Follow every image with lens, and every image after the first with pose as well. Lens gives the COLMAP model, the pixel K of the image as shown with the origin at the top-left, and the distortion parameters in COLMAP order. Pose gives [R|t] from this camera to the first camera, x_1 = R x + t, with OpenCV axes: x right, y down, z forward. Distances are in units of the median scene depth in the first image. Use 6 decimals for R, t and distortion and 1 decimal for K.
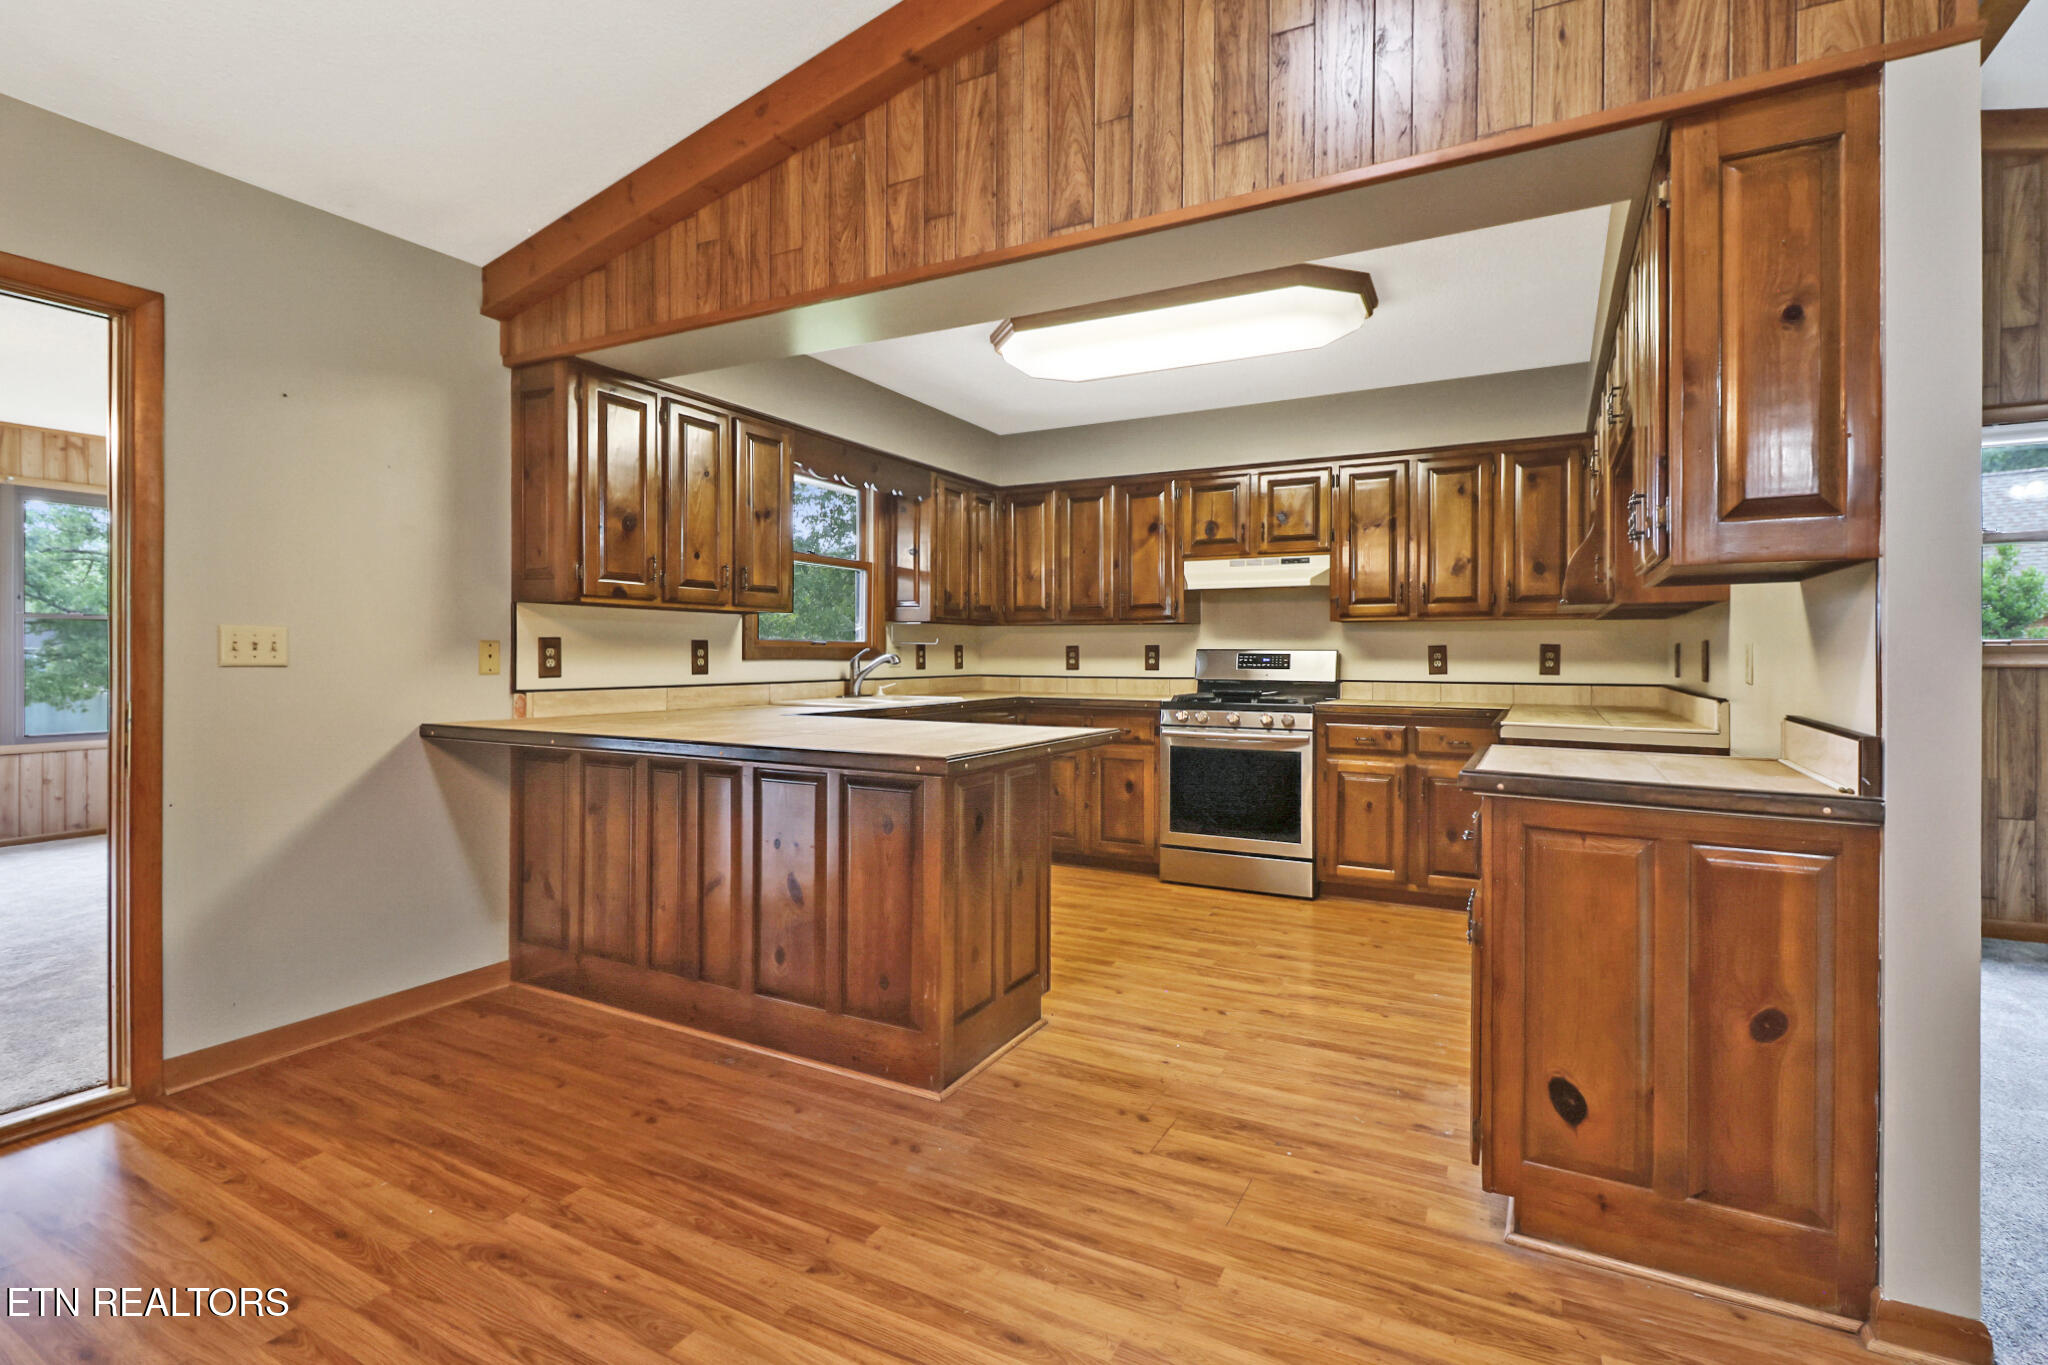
lens RADIAL K [[940.2, 0, 1016.4], [0, 940.2, 661.0], [0, 0, 1]] dist [-0.002814, -0.000931]
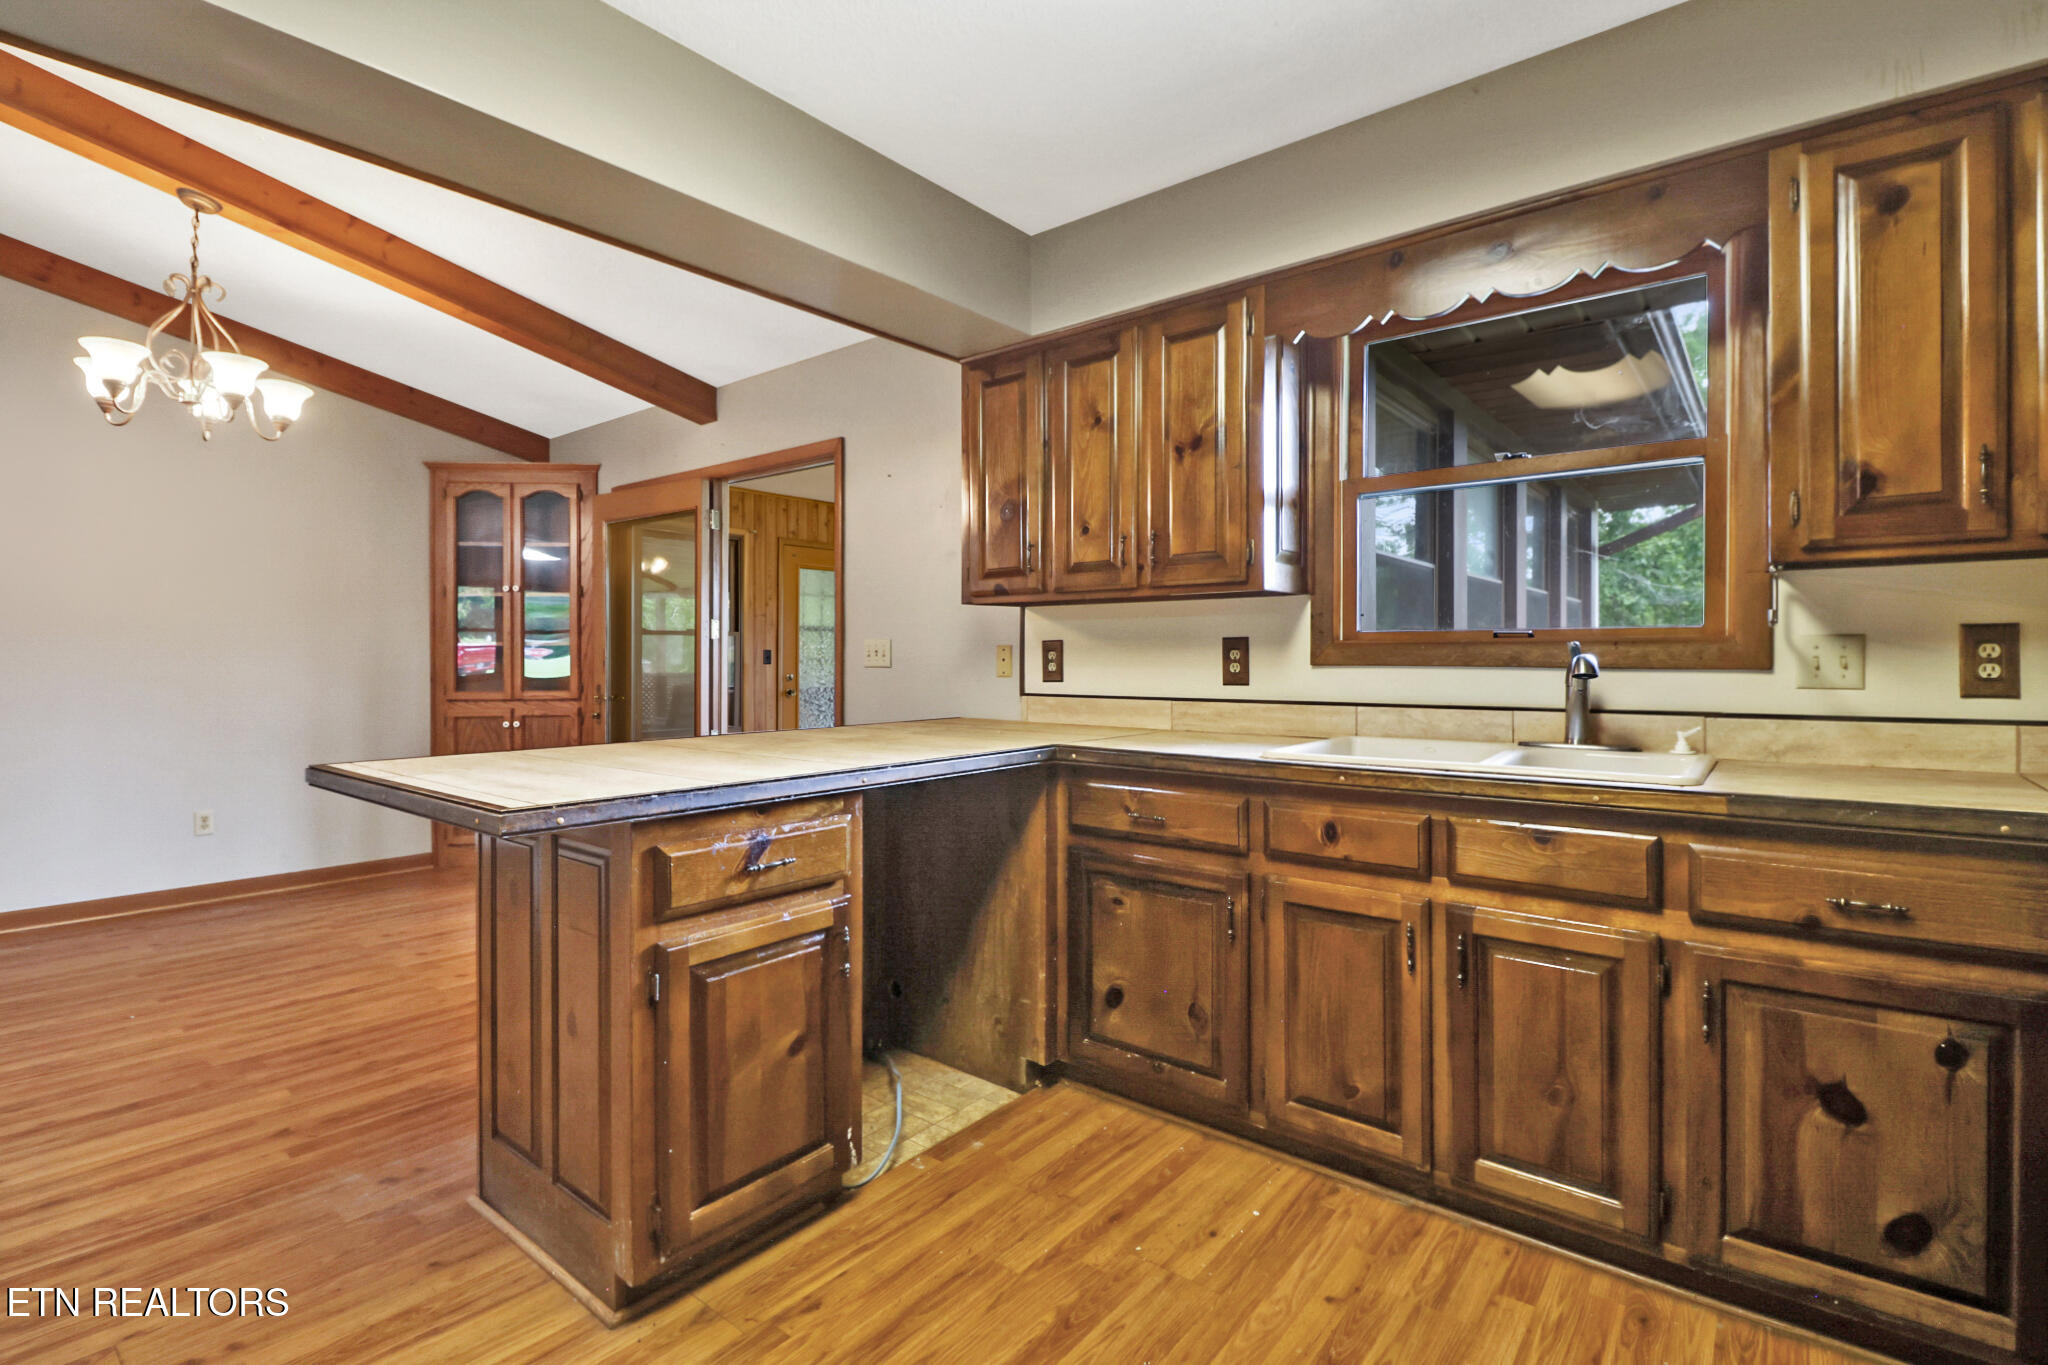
lens RADIAL K [[947.8, 0, 1045.4], [0, 947.8, 650.7], [0, 0, 1]] dist [-0.001825, -0.001303]
pose [[-0.163088, -0.013076, -0.986525, 0.469078], [-0.006425, 0.999905, -0.012191, -0.002618], [0.986591, 0.004350, -0.163157, 1.160292]]
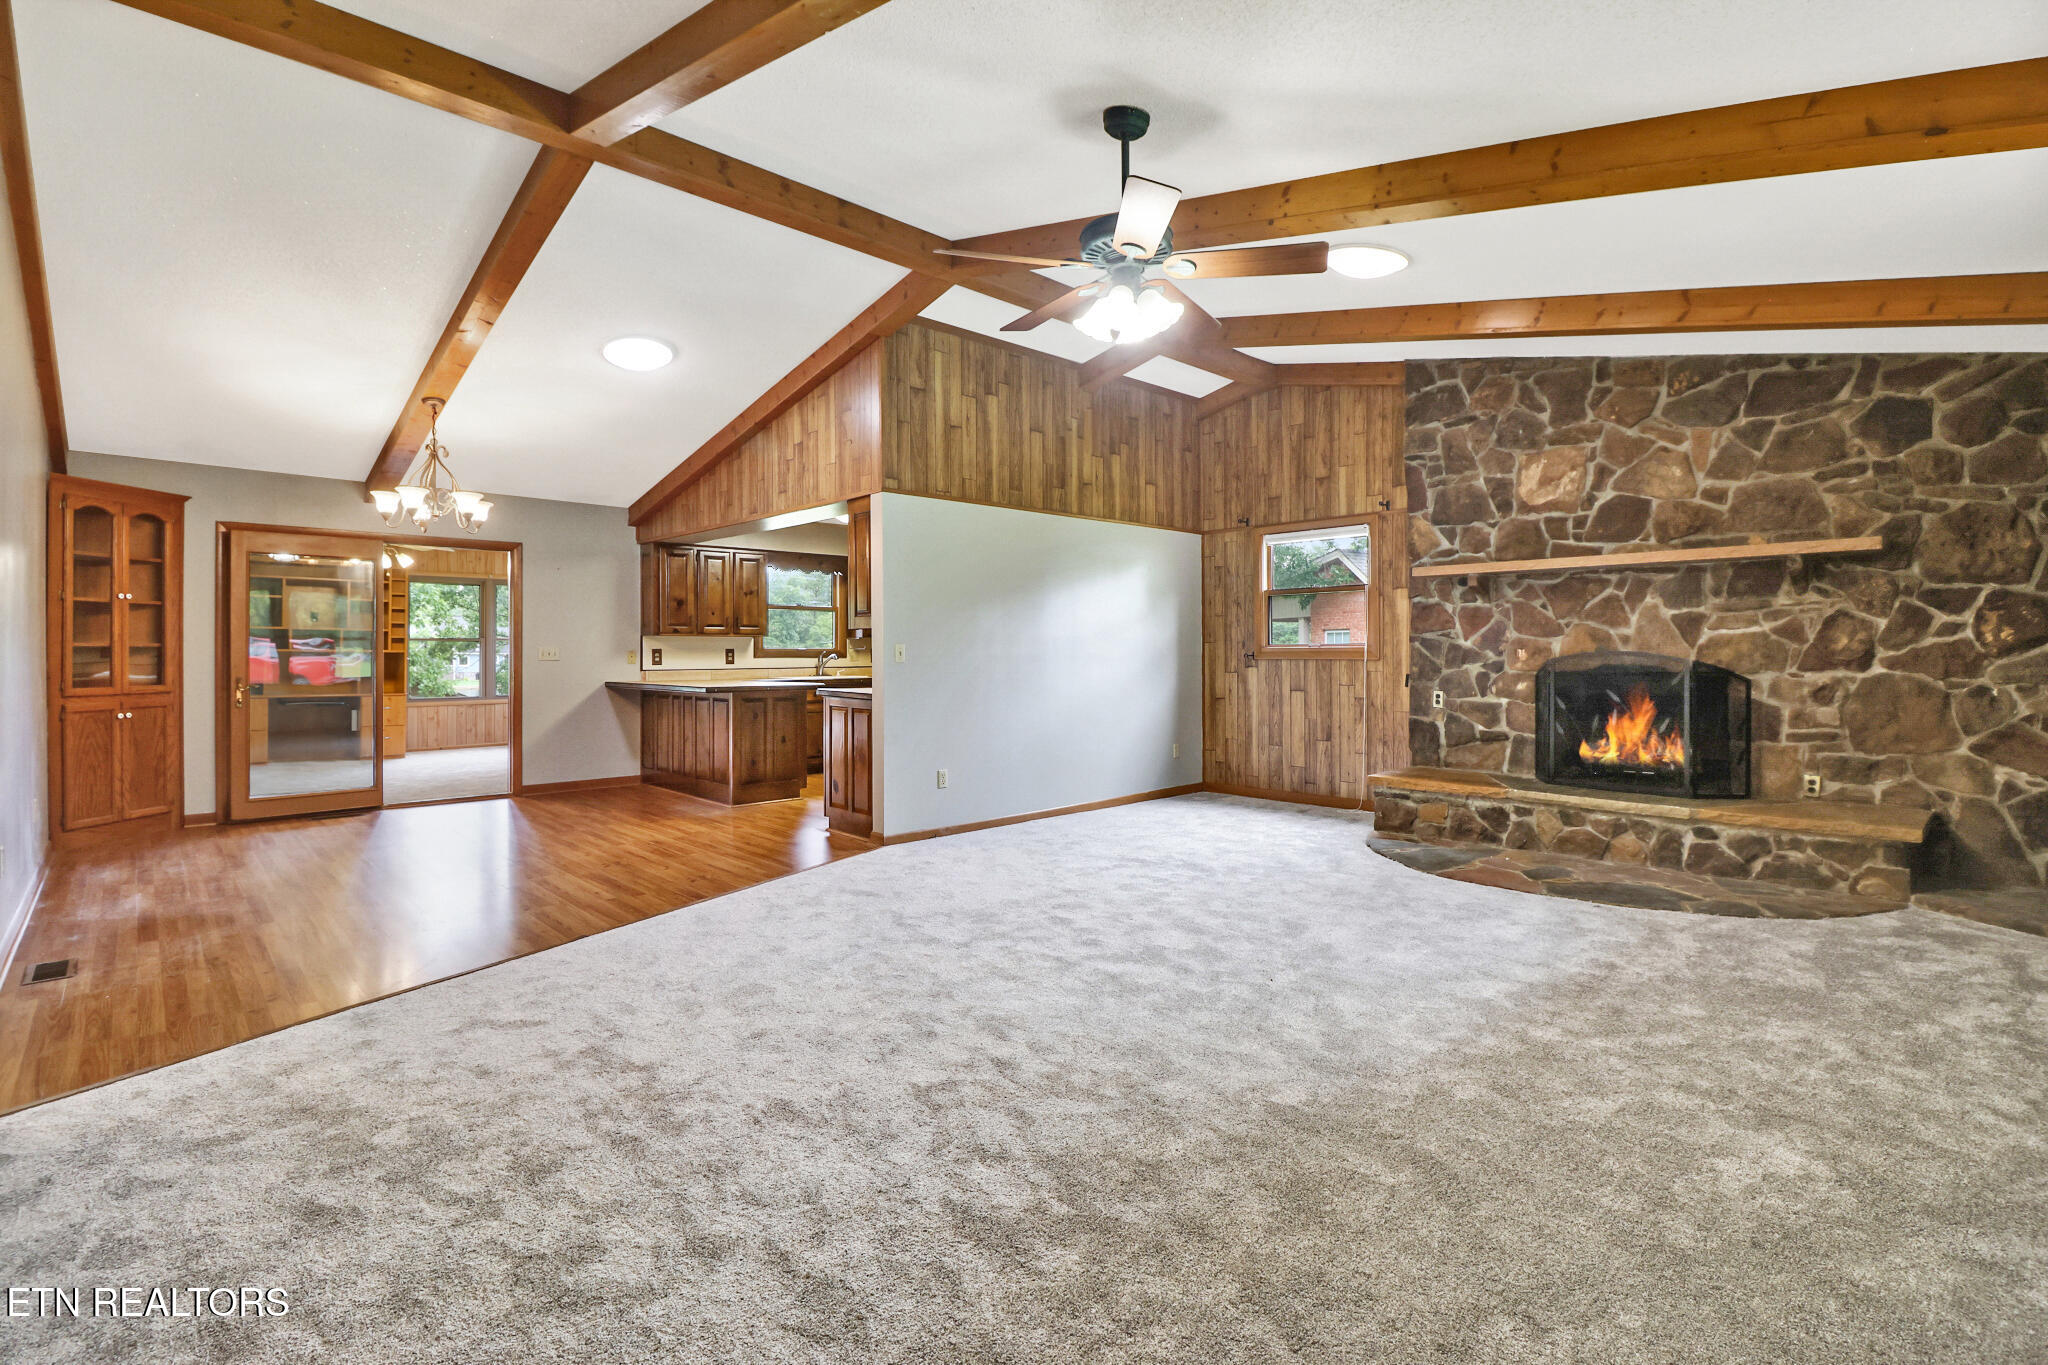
lens RADIAL K [[926.5, 0, 1025.2], [0, 926.5, 653.1], [0, 0, 1]] dist [-0.029033, -0.000619]
pose [[0.951858, -0.005907, -0.306481, 1.191936], [0.003982, 0.999968, -0.006908, 0.006569], [0.306512, 0.005355, 0.951852, -1.036633]]
